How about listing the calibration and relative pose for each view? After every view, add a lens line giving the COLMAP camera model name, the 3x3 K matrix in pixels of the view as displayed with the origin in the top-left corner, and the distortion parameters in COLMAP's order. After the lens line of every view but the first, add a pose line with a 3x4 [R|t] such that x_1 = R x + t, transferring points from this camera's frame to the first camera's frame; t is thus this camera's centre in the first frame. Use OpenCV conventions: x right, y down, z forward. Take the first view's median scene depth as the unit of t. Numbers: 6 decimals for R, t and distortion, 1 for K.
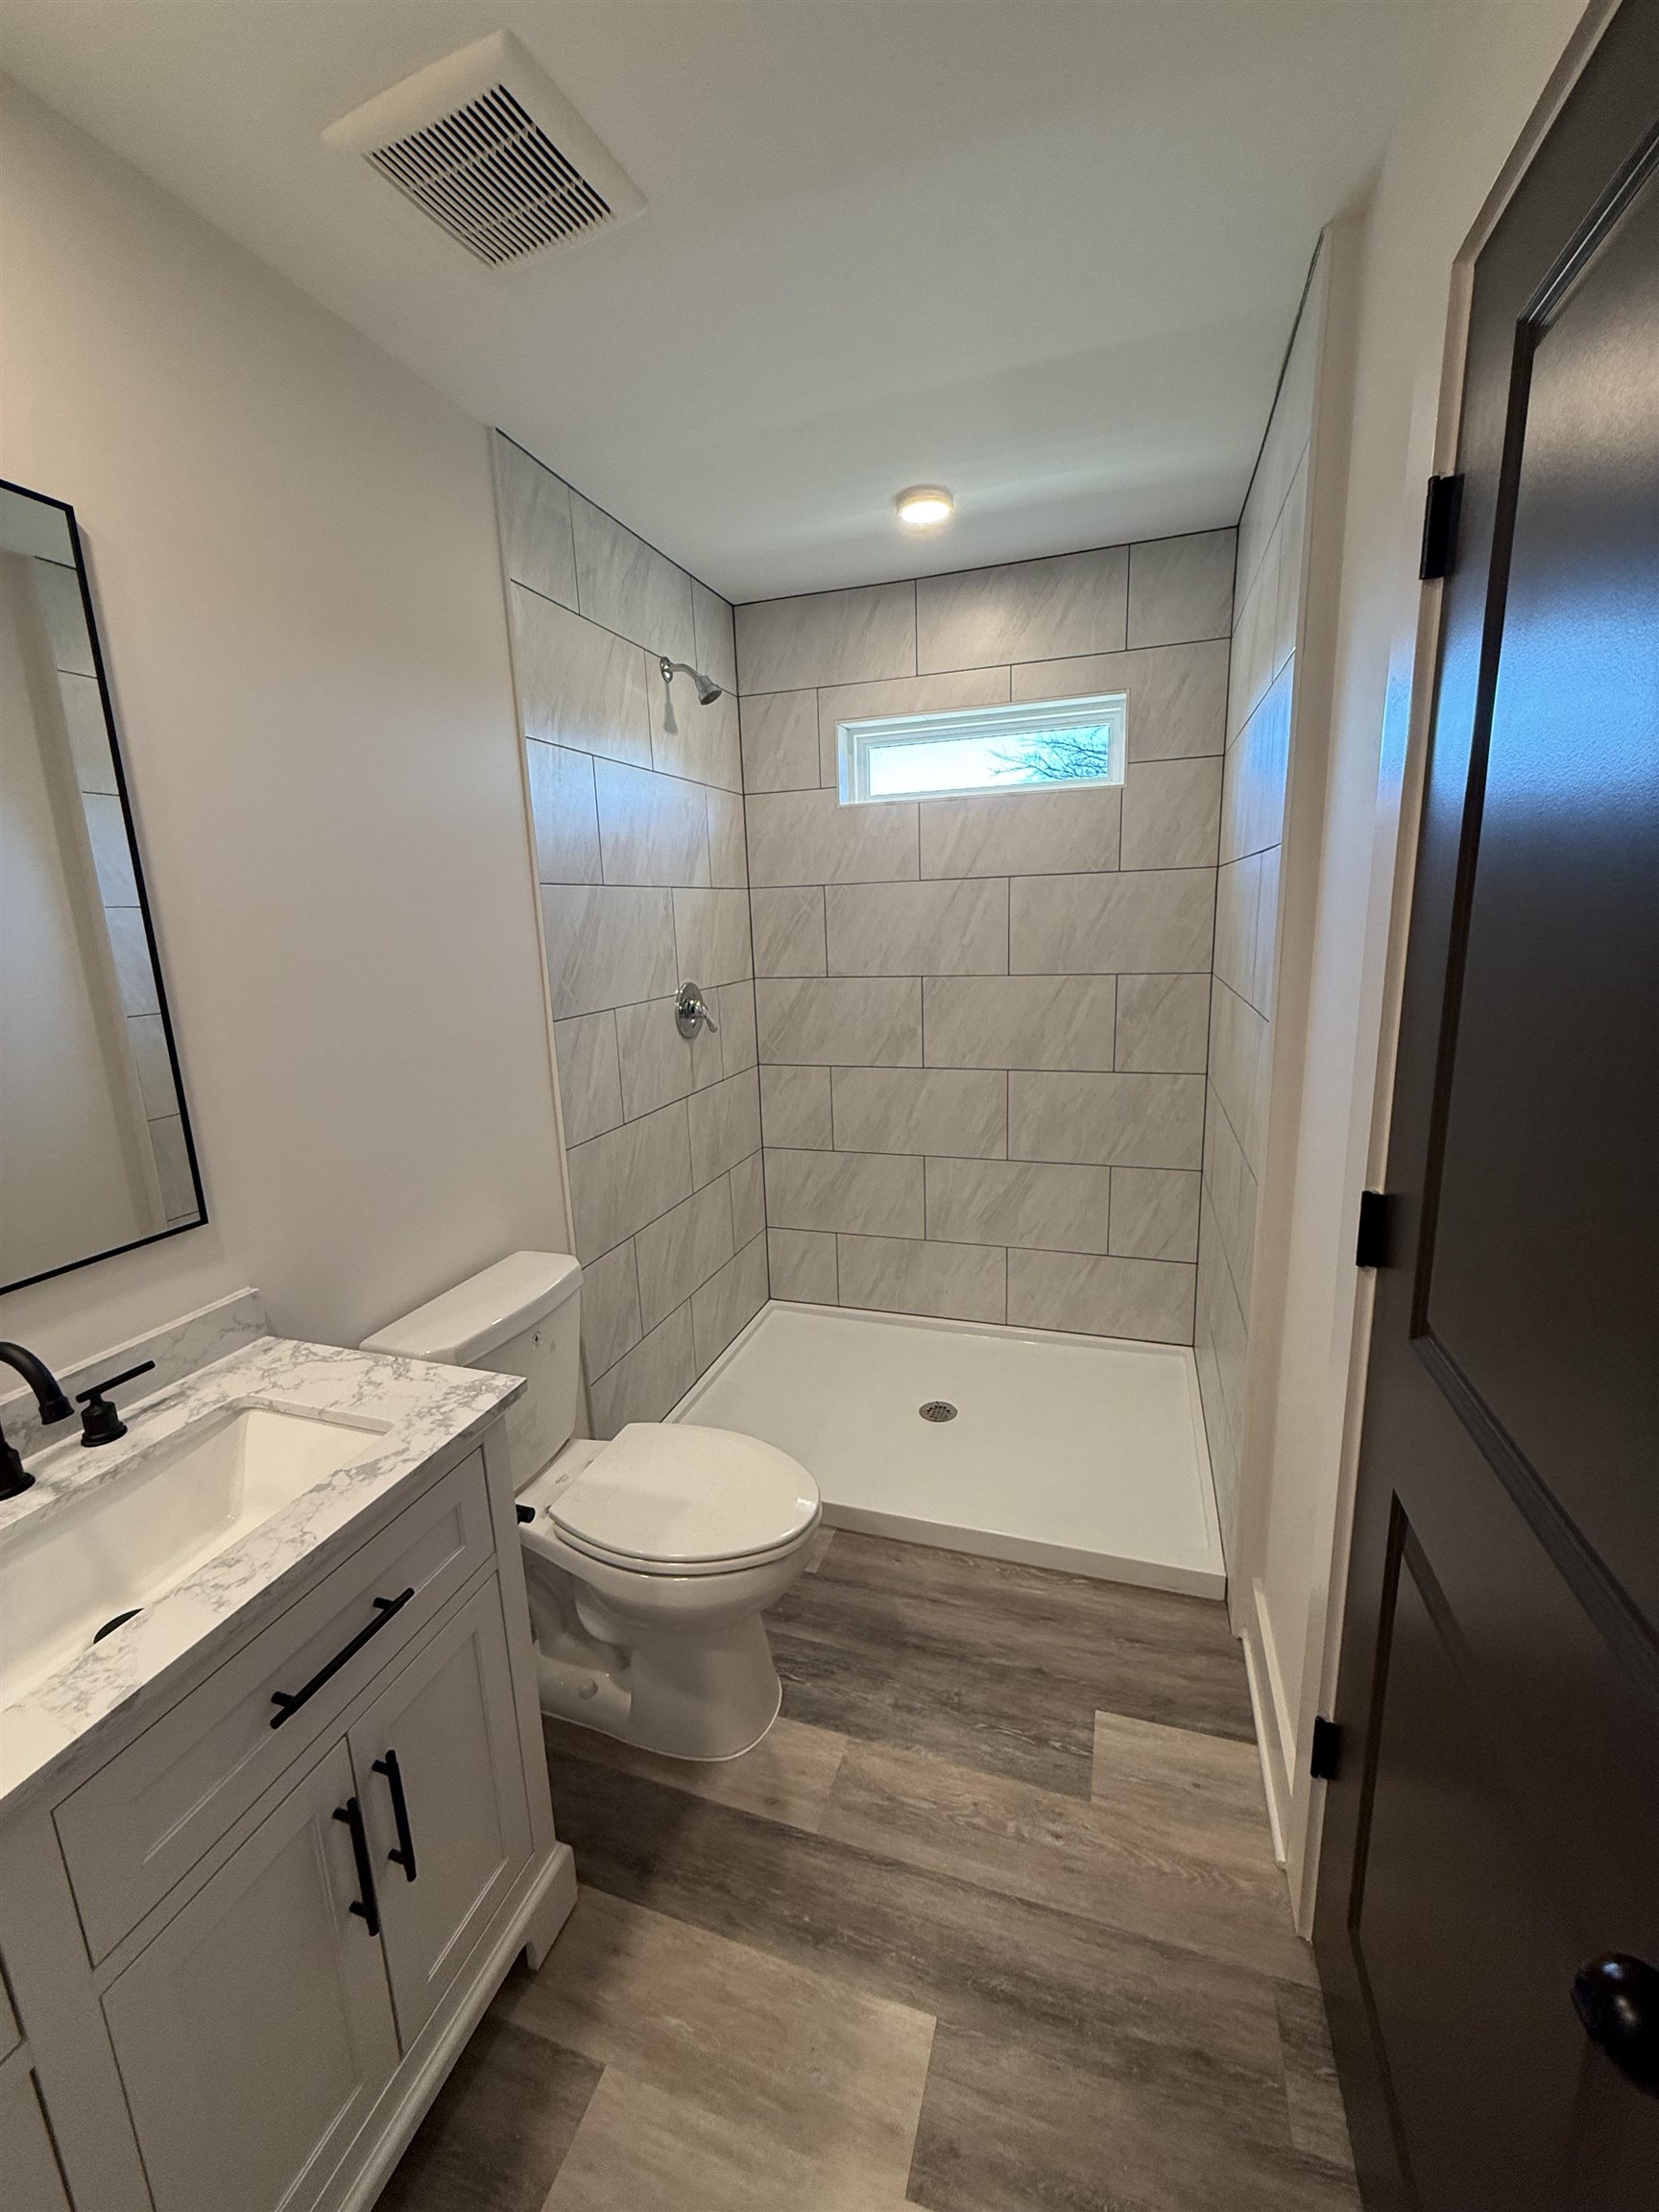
lens RADIAL K [[881.2, 0, 829.5], [0, 881.2, 1106.0], [0, 0, 1]] dist [-0.001294, 0.000130]
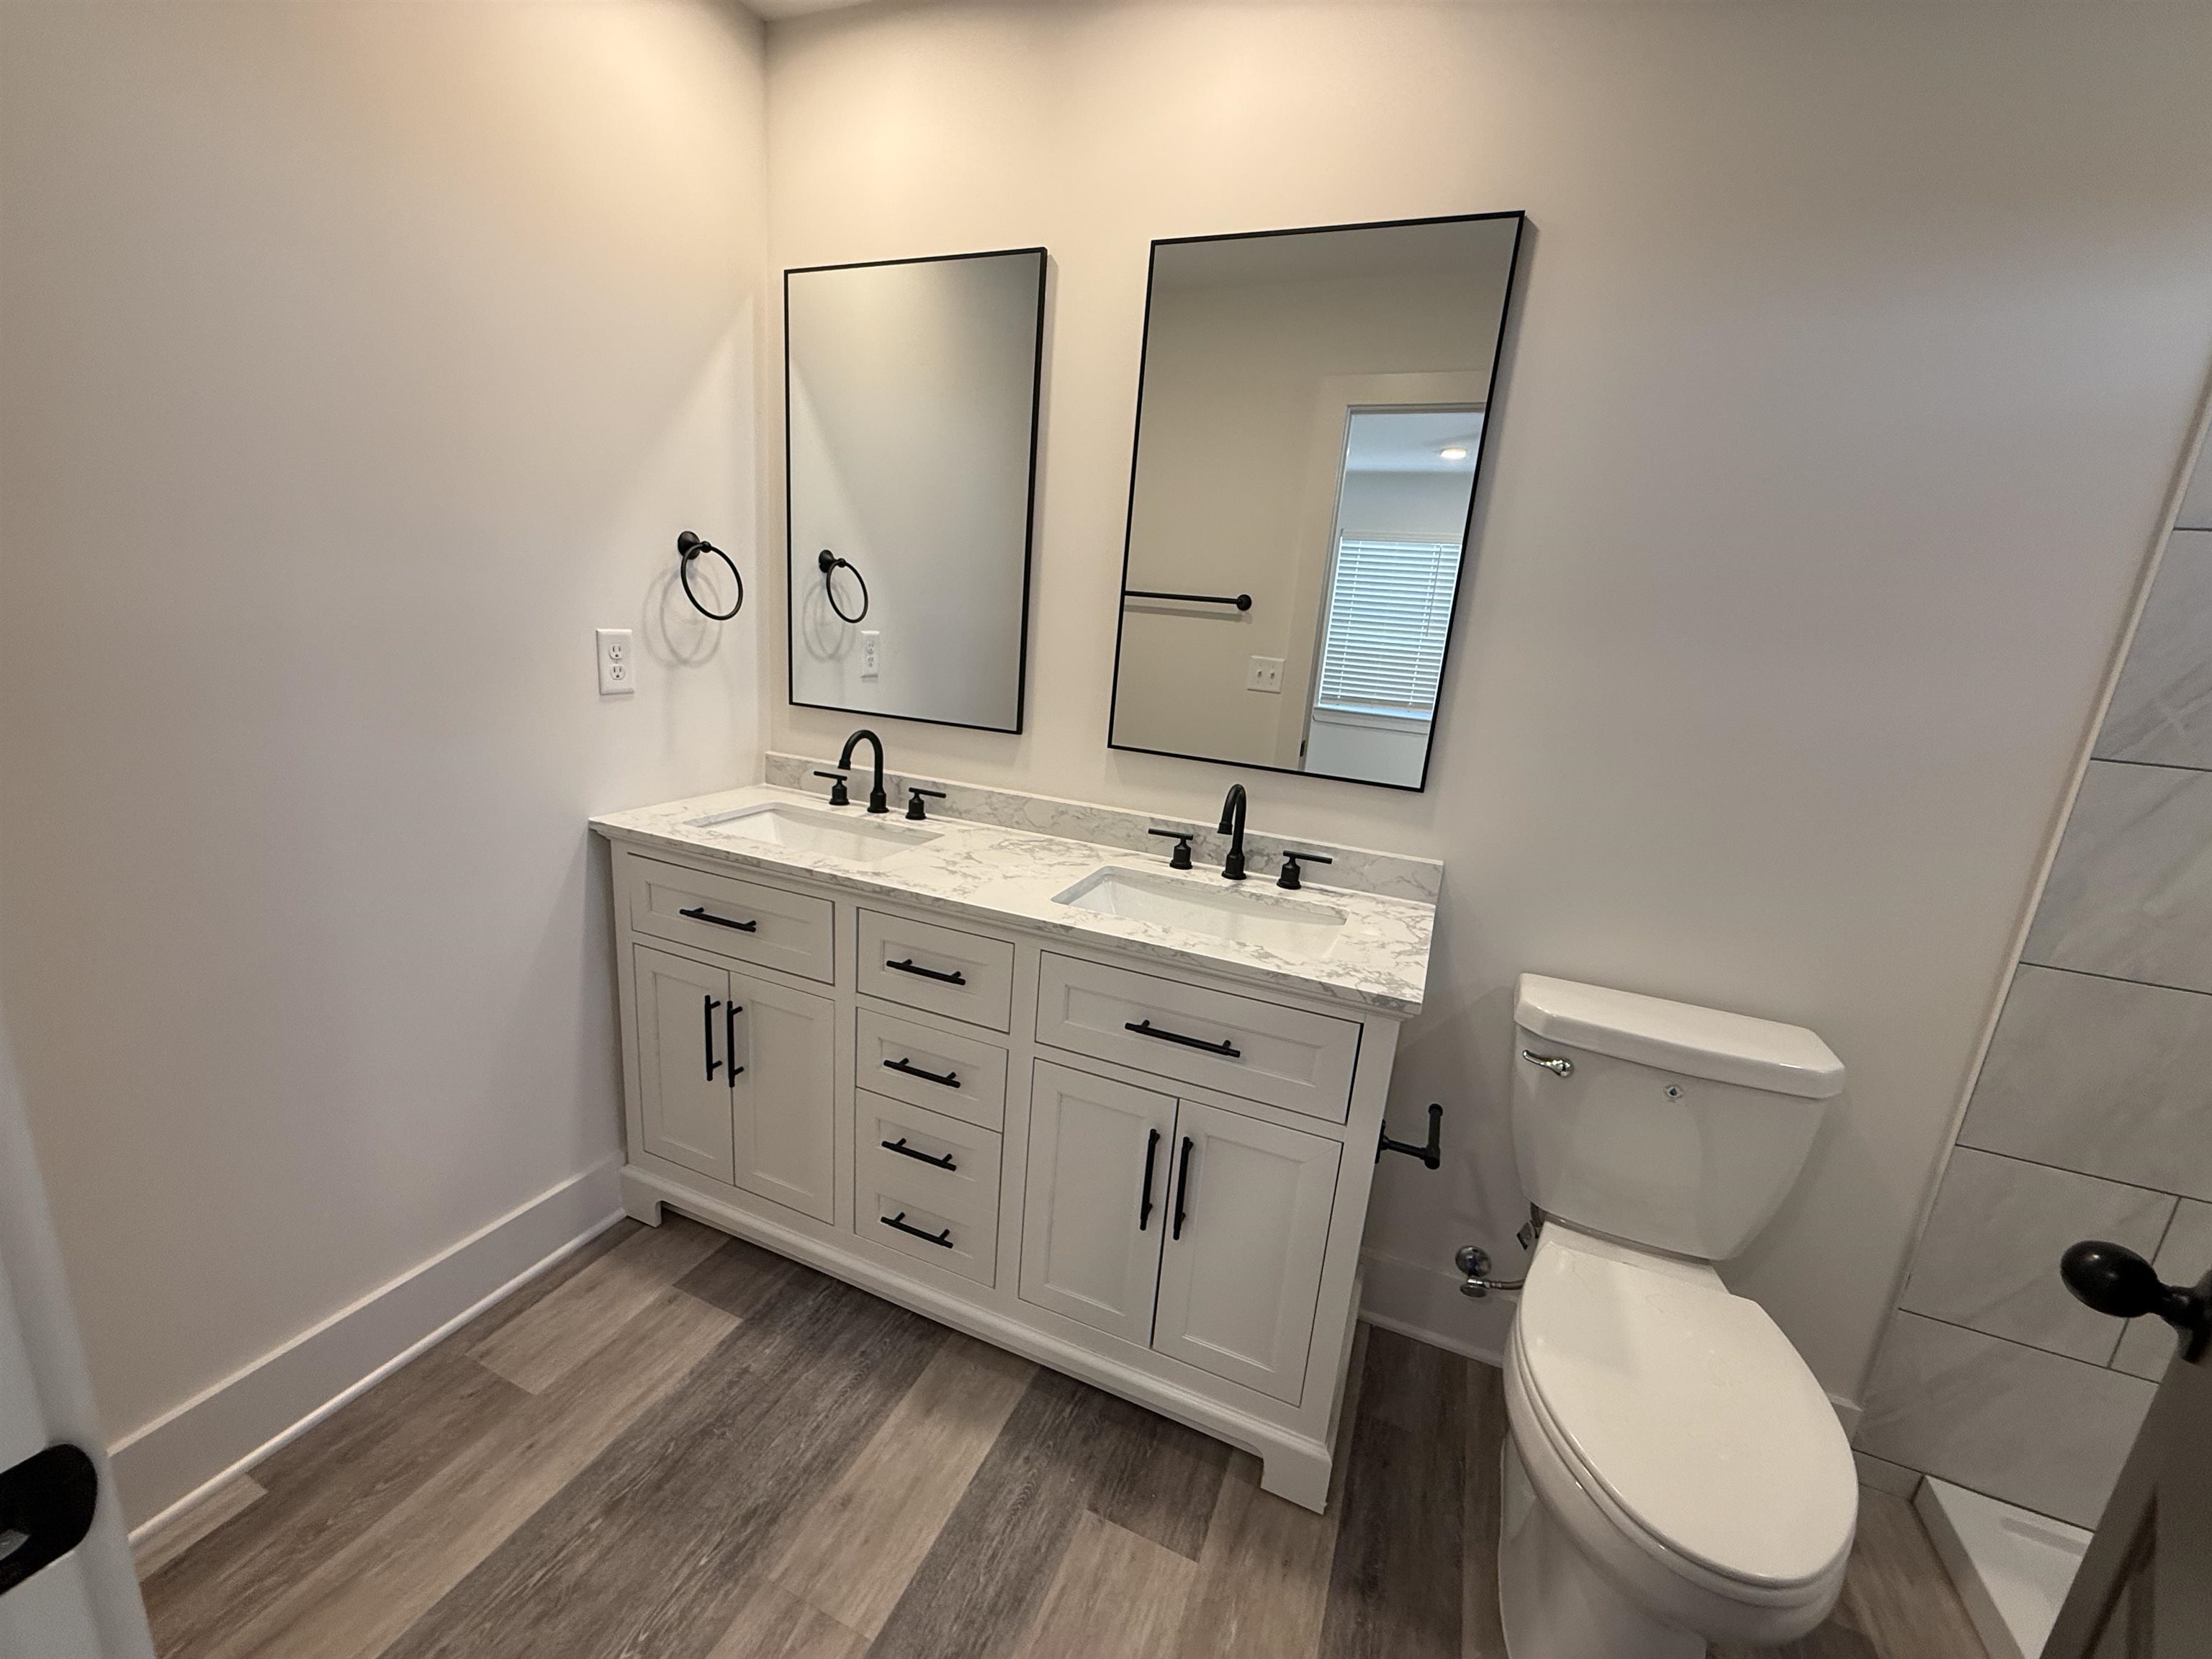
lens RADIAL K [[881.2, 0, 1098.9], [0, 881.2, 832.9], [0, 0, 1]] dist [-0.001294, 0.000130]
pose [[-0.073999, 0.273395, -0.959051, 0.594554], [-0.288850, 0.914589, 0.283007, -0.039785], [0.954510, 0.297964, 0.011291, 0.610911]]
